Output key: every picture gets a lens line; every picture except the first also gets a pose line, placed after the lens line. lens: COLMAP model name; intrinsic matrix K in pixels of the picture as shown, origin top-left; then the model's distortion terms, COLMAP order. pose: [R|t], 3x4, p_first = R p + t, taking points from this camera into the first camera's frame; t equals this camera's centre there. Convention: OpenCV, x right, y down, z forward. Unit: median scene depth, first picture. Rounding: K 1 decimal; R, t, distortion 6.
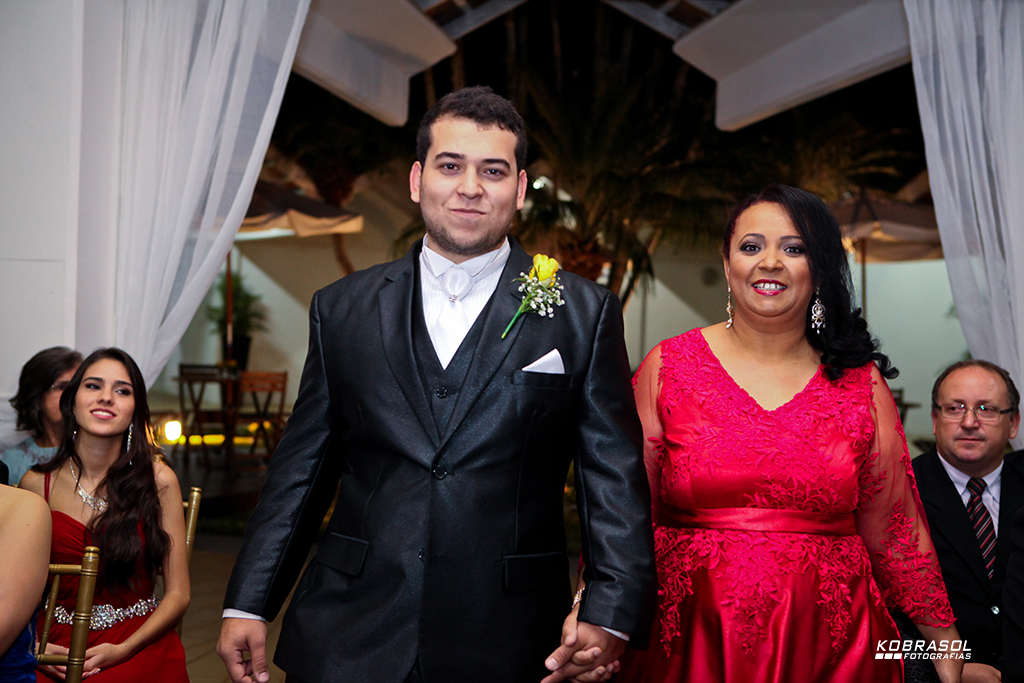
lens RADIAL K [[1483.6, 0, 514.6], [0, 1483.6, 333.3], [0, 0, 1]] dist [0.024962, 0.000000]
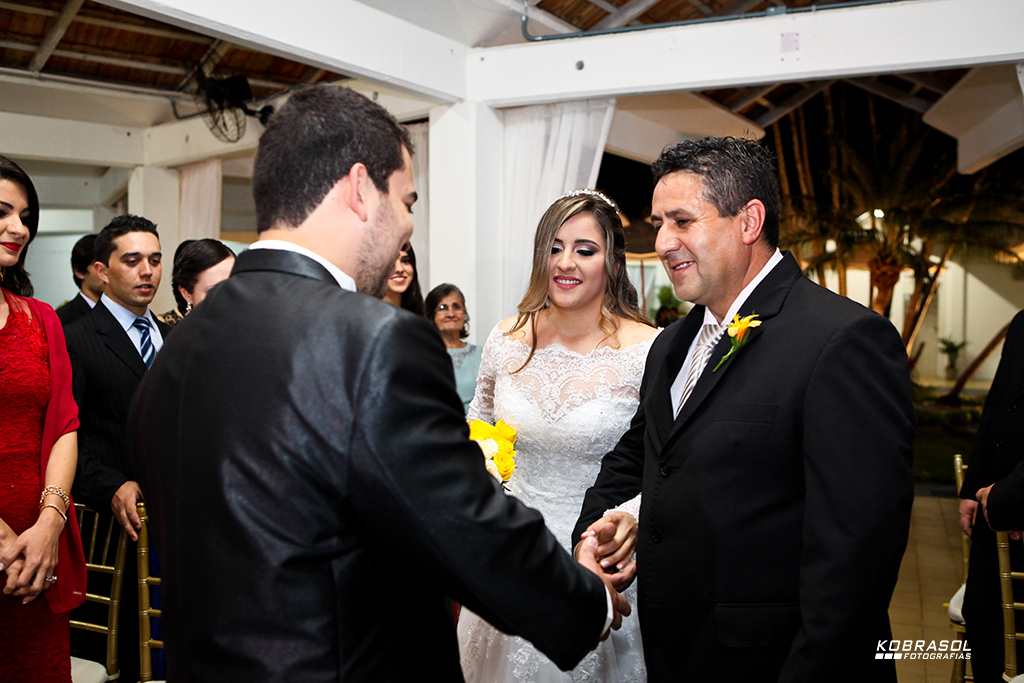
lens RADIAL K [[1010.0, 0, 516.9], [0, 1010.0, 349.6], [0, 0, 1]] dist [-0.028464, 0.000000]
pose [[0.934387, -0.023164, -0.355505, 0.065208], [0.032224, 0.999289, 0.019583, -0.004183], [0.354799, -0.029754, 0.934469, -0.021374]]
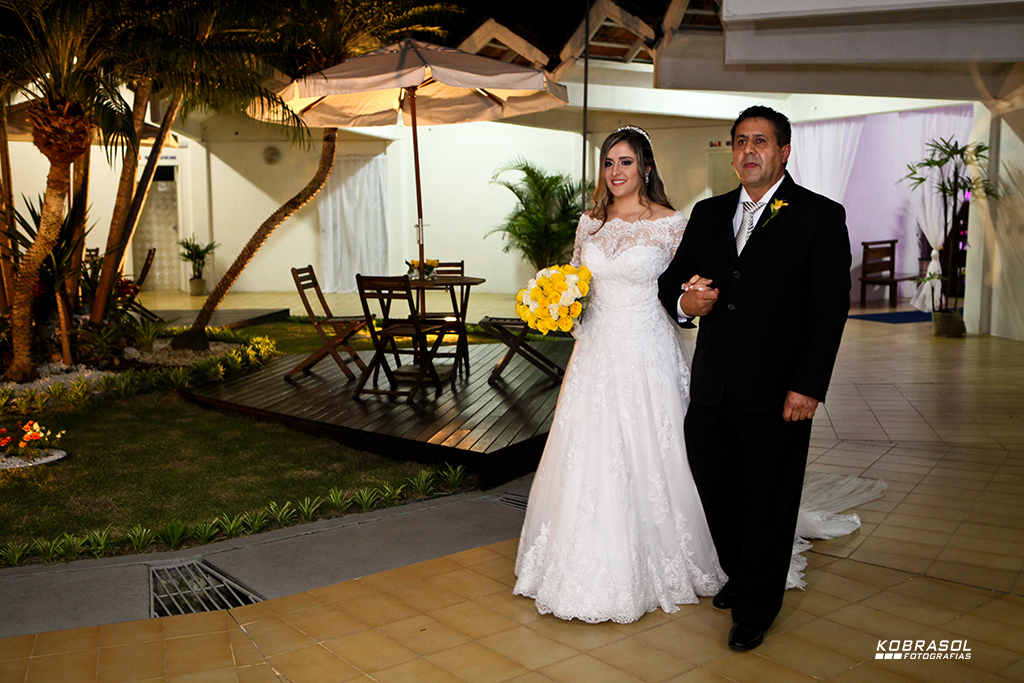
lens RADIAL K [[1108.3, 0, 510.4], [0, 1108.3, 351.3], [0, 0, 1]] dist [-0.042451, 0.000000]
pose [[0.949450, -0.084691, 0.302277, 0.097084], [0.044543, 0.989523, 0.137332, -0.000952], [-0.310741, -0.116925, 0.943275, 0.425551]]
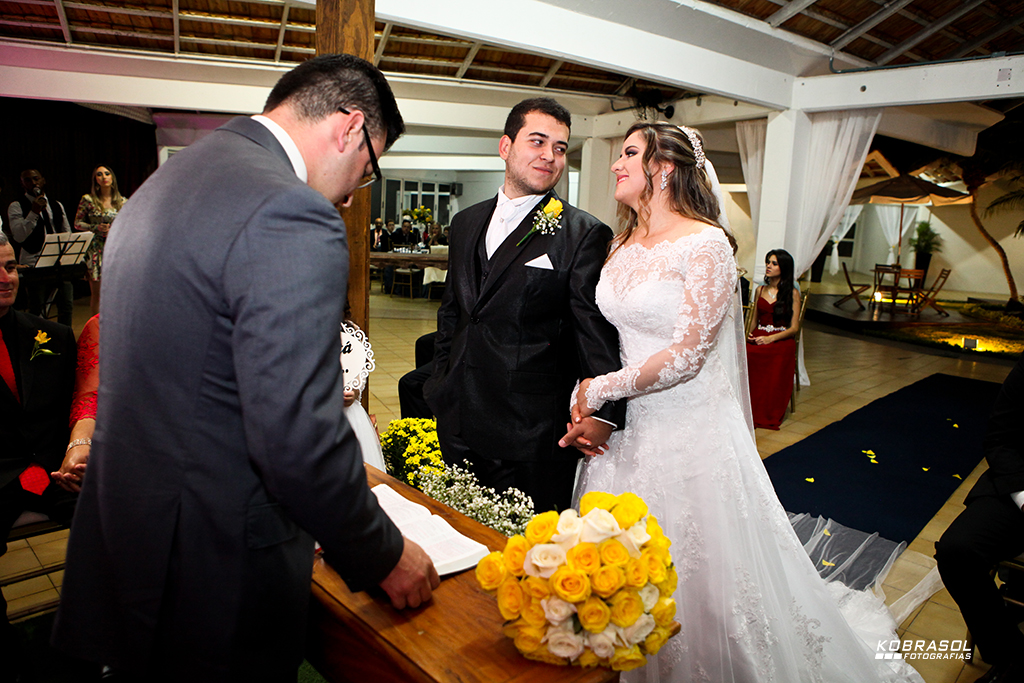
lens RADIAL K [[722.1, 0, 510.4], [0, 722.1, 341.6], [0, 0, 1]] dist [-0.057015, 0.016338]
pose [[0.733498, 0.112641, -0.670293, 0.123674], [-0.025362, 0.990021, 0.138617, 0.001714], [0.679218, -0.084675, 0.729035, -0.188071]]
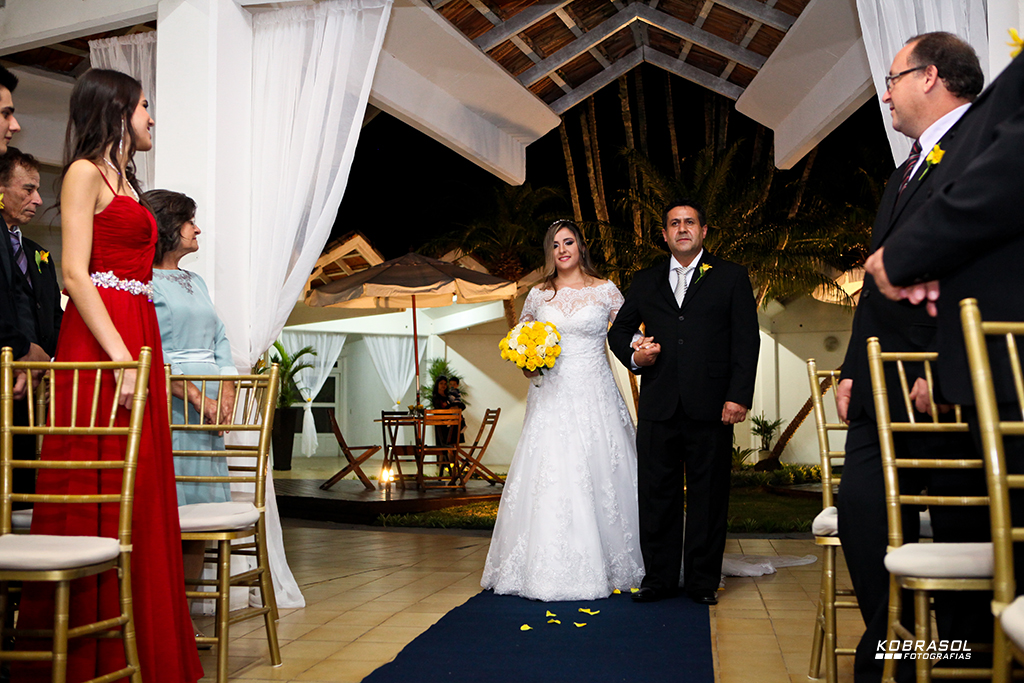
lens RADIAL K [[1214.7, 0, 521.0], [0, 1214.7, 338.3], [0, 0, 1]] dist [-0.011238, 0.000000]
pose [[0.988408, -0.054161, -0.141833, 0.051382], [0.042664, 0.995646, -0.082883, 0.061463], [0.145704, 0.075871, 0.986415, -0.005364]]
